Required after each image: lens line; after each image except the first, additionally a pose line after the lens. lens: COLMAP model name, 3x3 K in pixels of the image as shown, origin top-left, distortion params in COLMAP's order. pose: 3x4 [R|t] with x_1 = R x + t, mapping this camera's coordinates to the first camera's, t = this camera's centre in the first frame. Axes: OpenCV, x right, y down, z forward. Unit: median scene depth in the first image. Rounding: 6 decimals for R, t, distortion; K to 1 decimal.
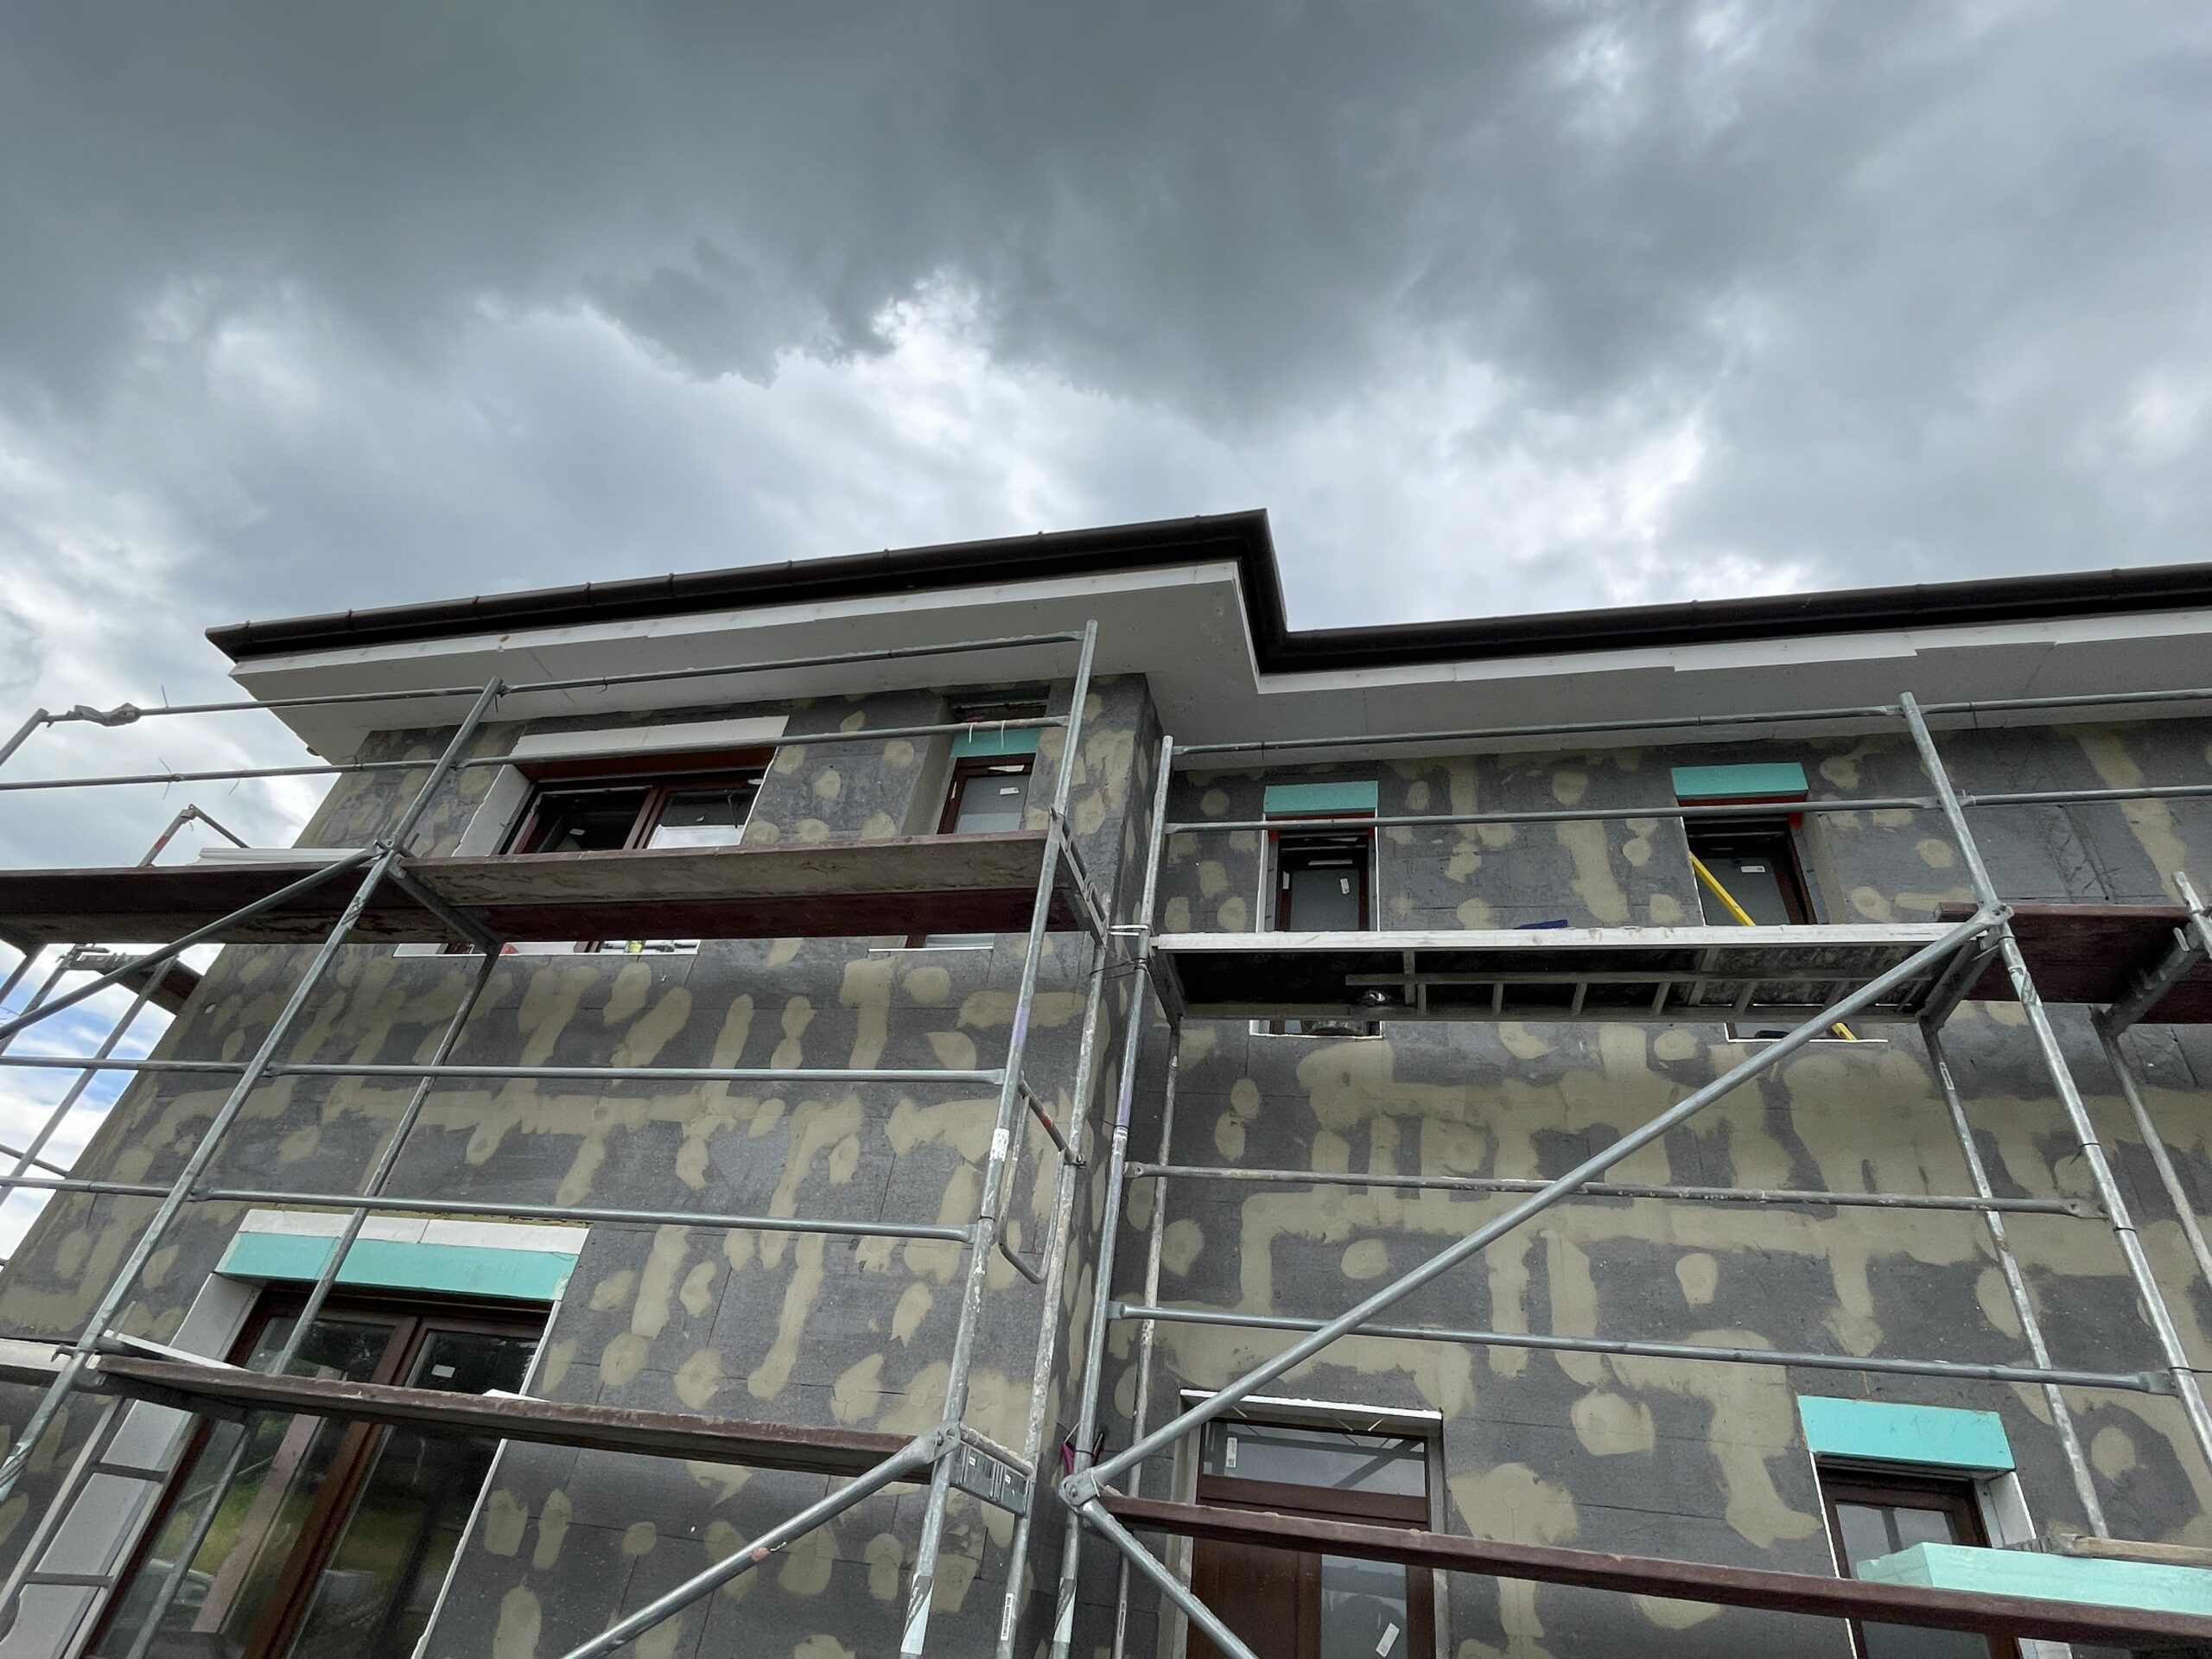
lens RADIAL K [[1119.3, 0, 1112.9], [0, 1119.3, 833.8], [0, 0, 1]] dist [-0.001212, 0.000823]
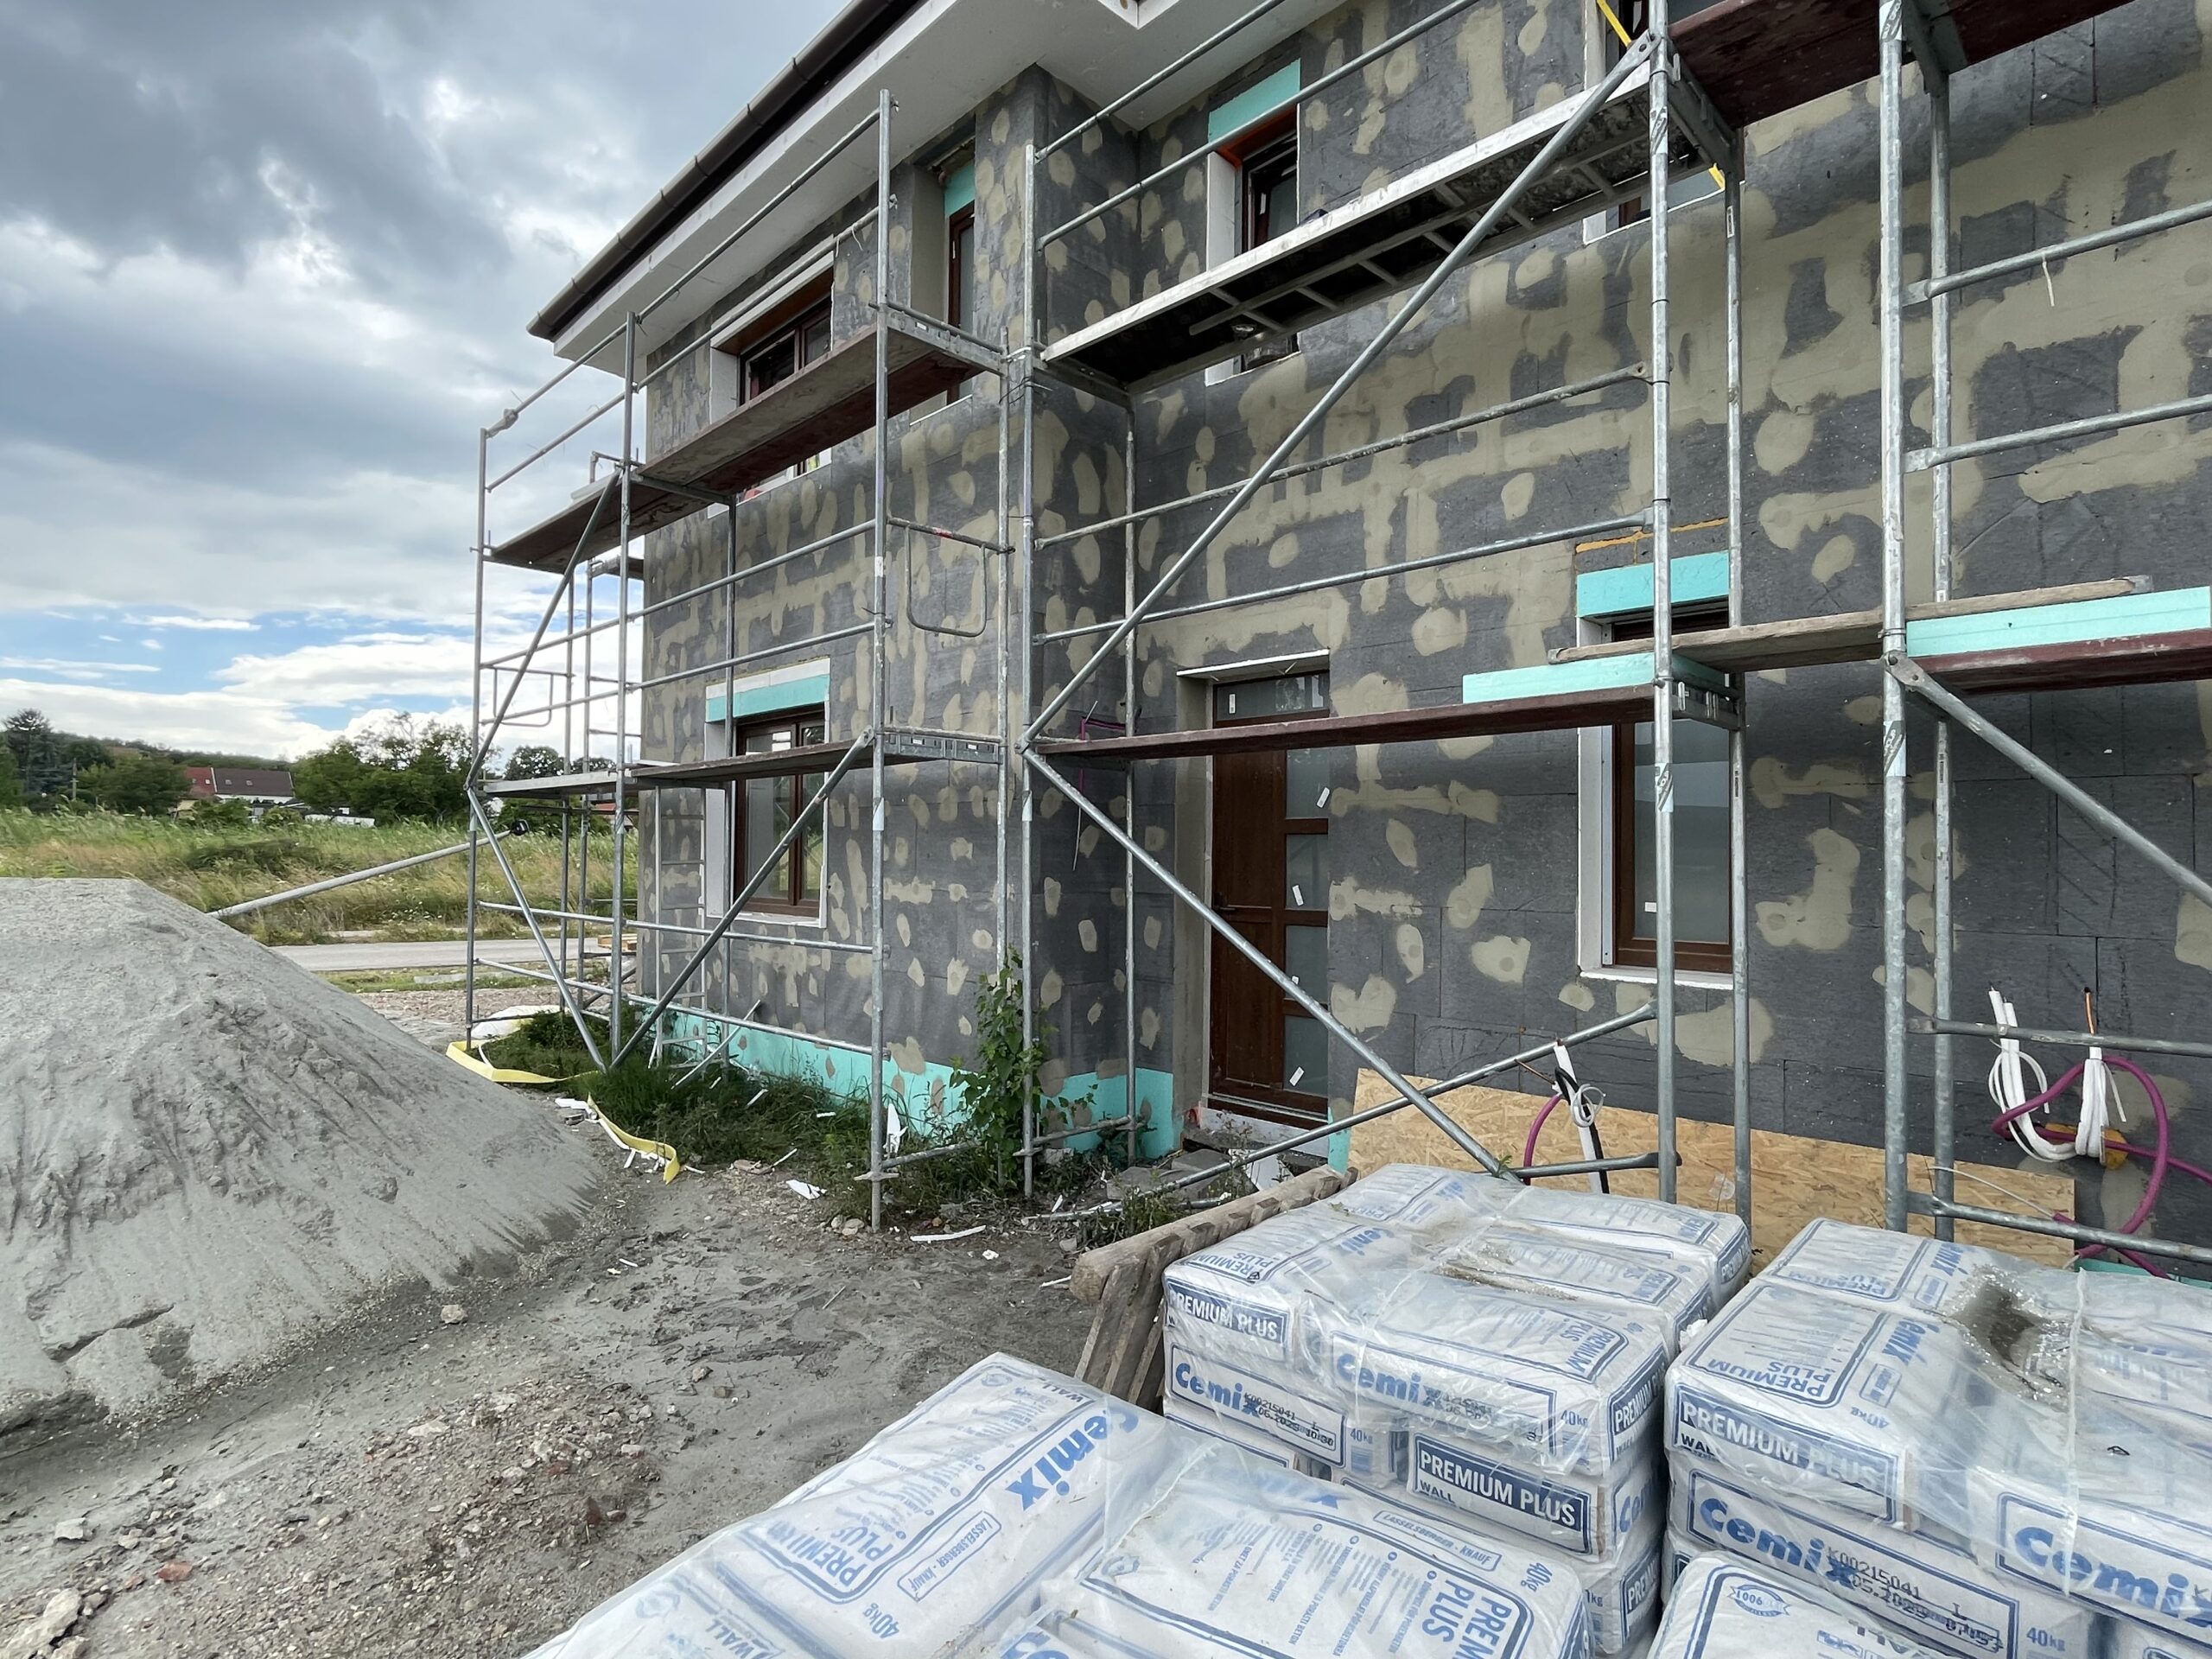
lens RADIAL K [[1119.3, 0, 1110.2], [0, 1119.3, 835.6], [0, 0, 1]] dist [-0.001212, 0.000823]
pose [[0.842529, -0.125049, -0.523935, 0.672659], [0.388975, 0.814105, 0.431197, 0.023800], [0.372618, -0.567094, 0.734548, -0.173327]]
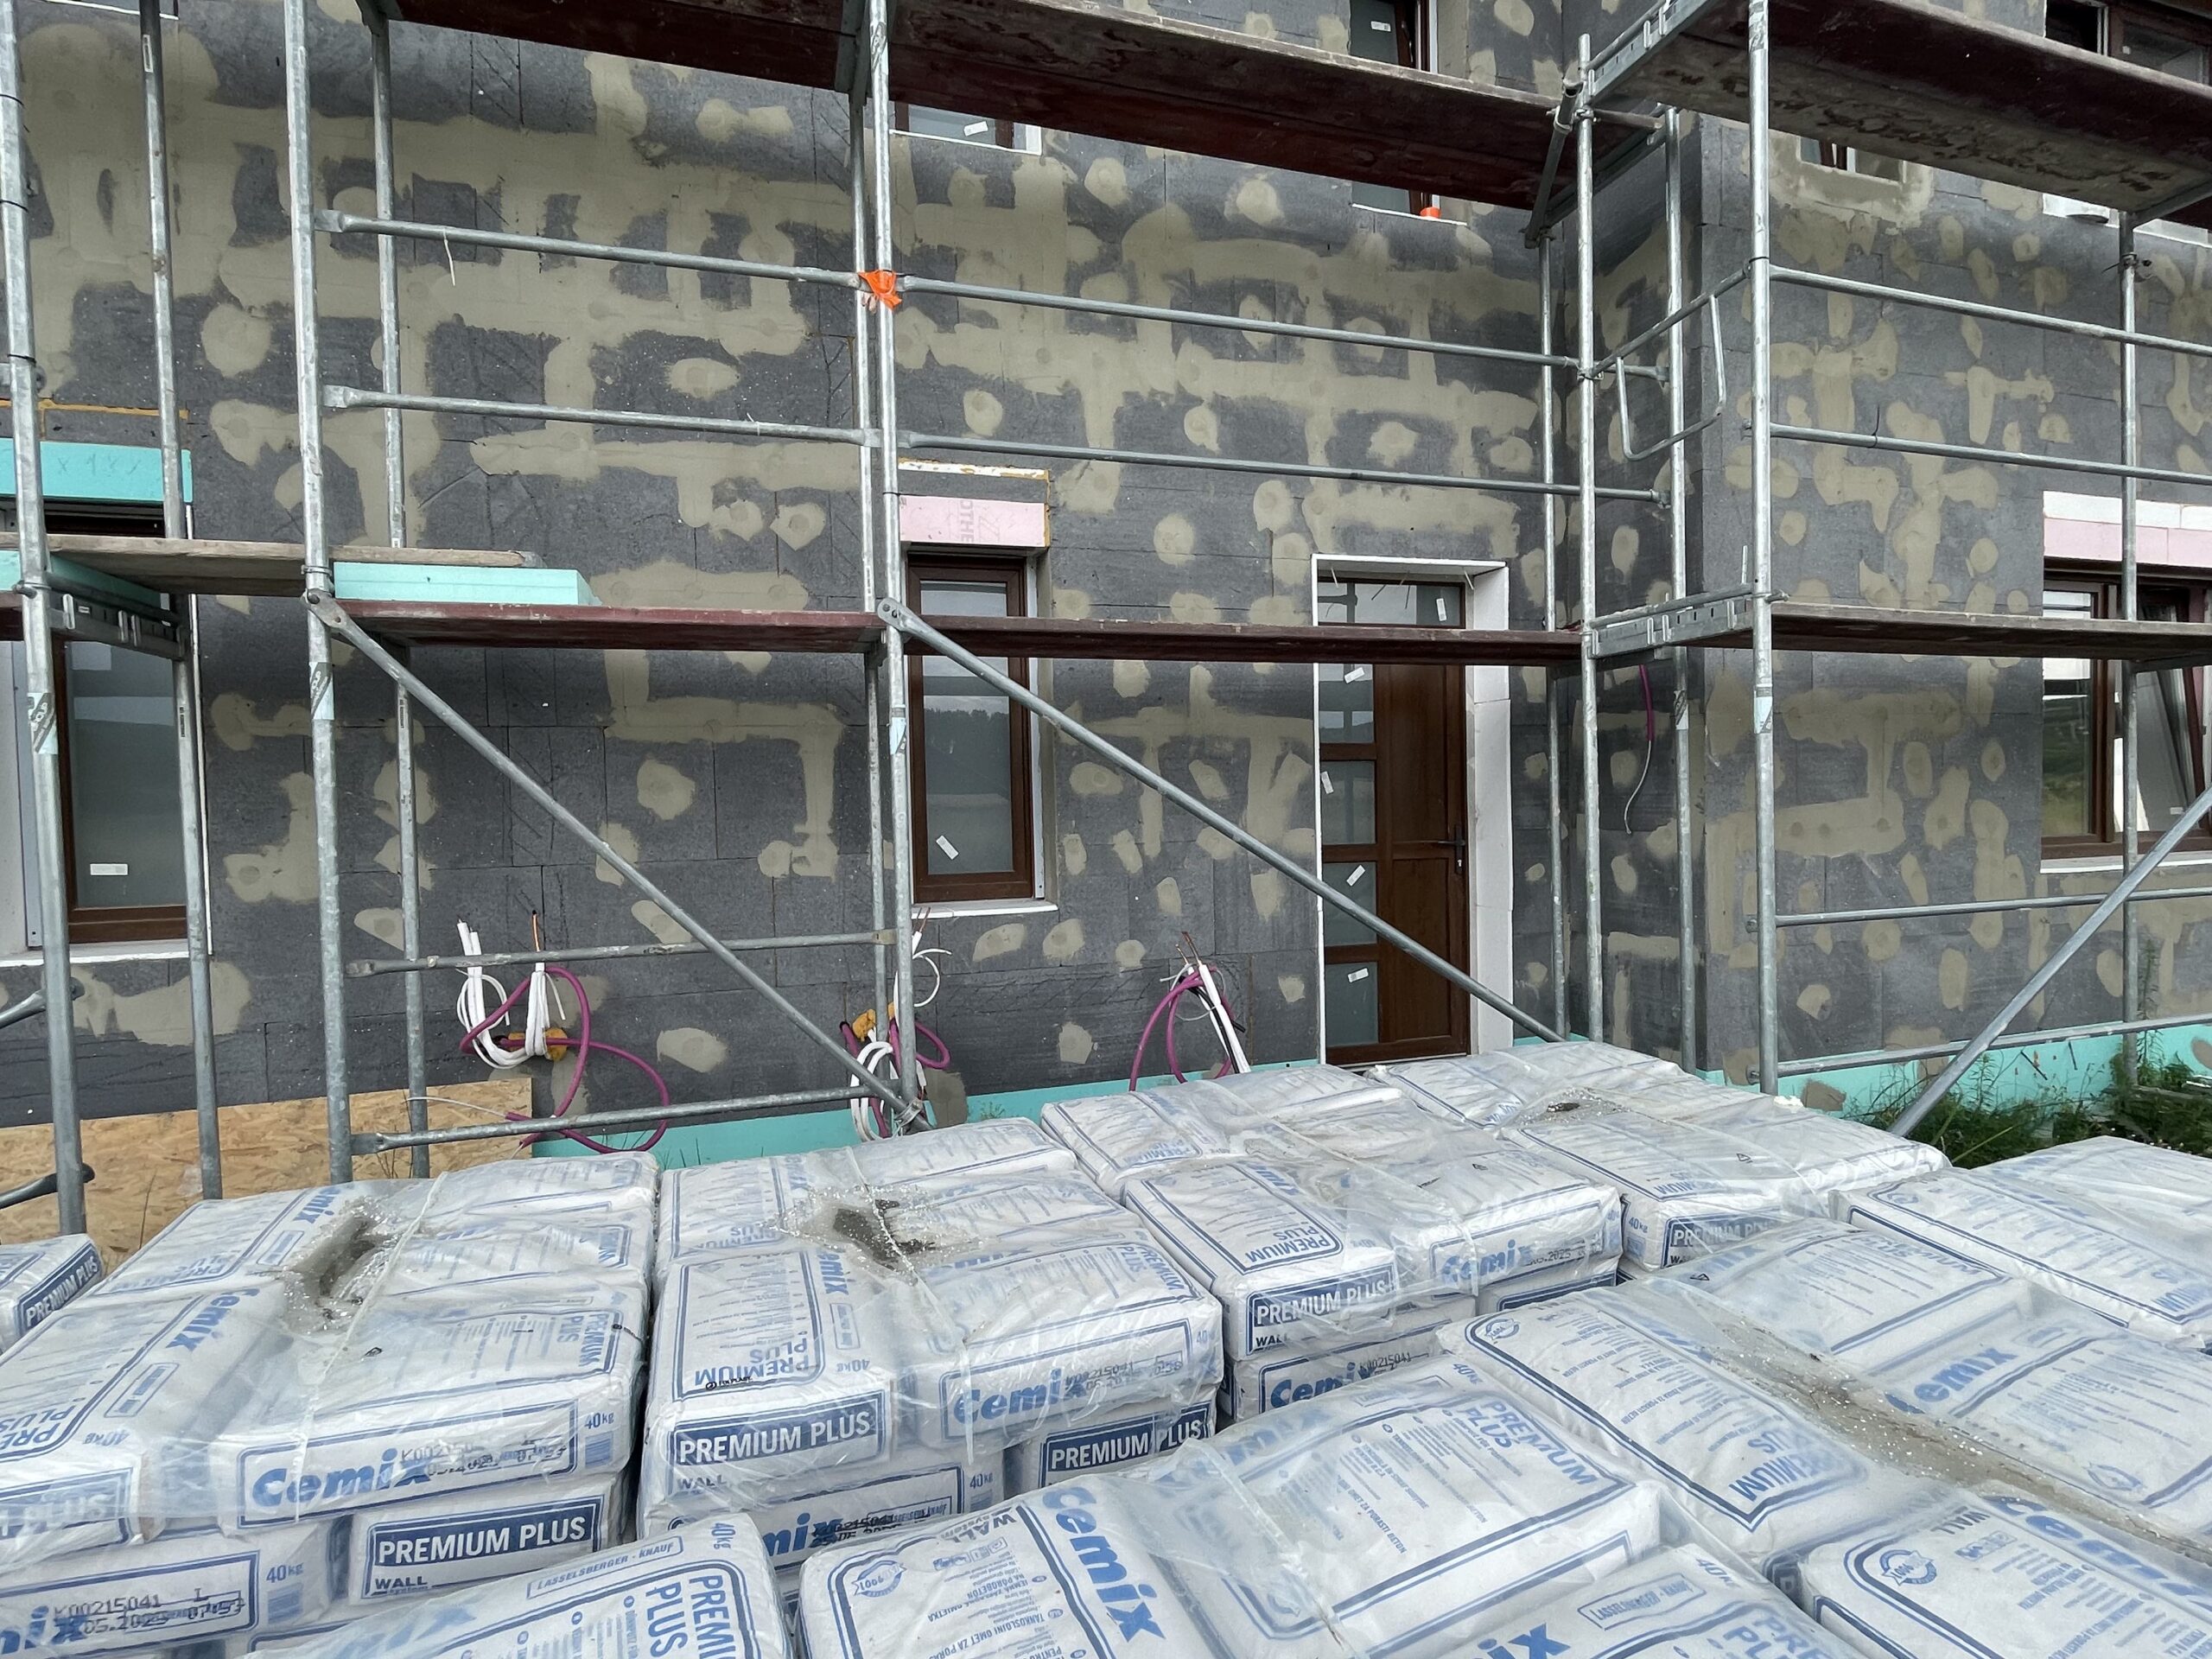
lens RADIAL K [[1119.3, 0, 1112.7], [0, 1119.3, 834.0], [0, 0, 1]] dist [-0.001212, 0.000823]
pose [[0.849535, -0.162096, 0.502012, 0.872069], [-0.197924, 0.784166, 0.588141, 0.062321], [-0.488996, -0.599006, 0.634093, -0.158119]]
